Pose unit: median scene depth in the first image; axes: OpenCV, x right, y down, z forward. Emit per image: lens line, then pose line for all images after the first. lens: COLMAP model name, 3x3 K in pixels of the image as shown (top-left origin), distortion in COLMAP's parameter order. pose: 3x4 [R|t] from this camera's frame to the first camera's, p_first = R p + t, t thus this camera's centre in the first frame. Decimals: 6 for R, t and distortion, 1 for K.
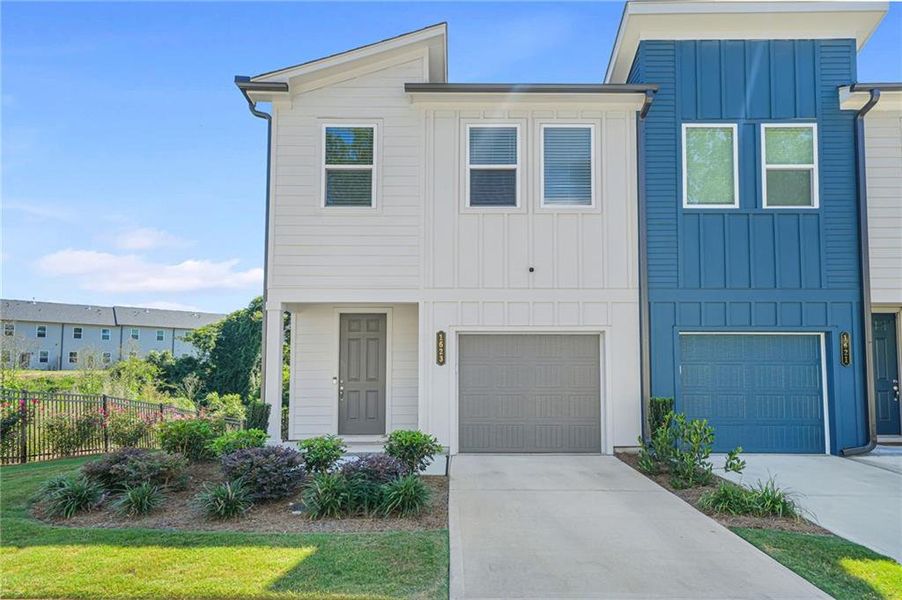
lens RADIAL K [[401.3, 0, 451.3], [0, 401.3, 364.2], [0, 0, 1]] dist [0.001729, 0.000433]
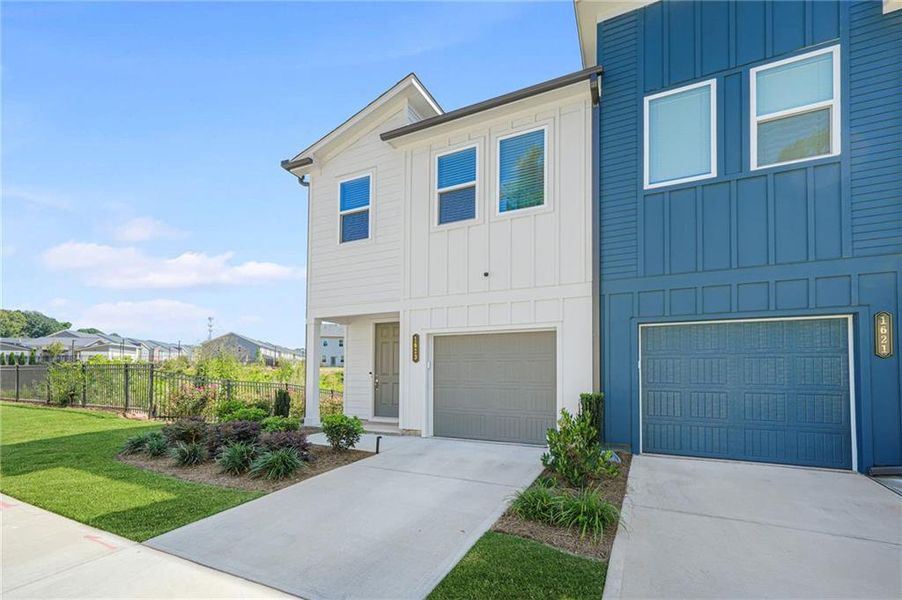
lens RADIAL K [[384.2, 0, 452.3], [0, 384.2, 366.2], [0, 0, 1]] dist [-0.001309, -0.000345]
pose [[0.904602, -0.007125, -0.426197, 0.551106], [0.014907, 0.999778, 0.014924, -0.001860], [0.425996, -0.019854, 0.904507, 0.003727]]
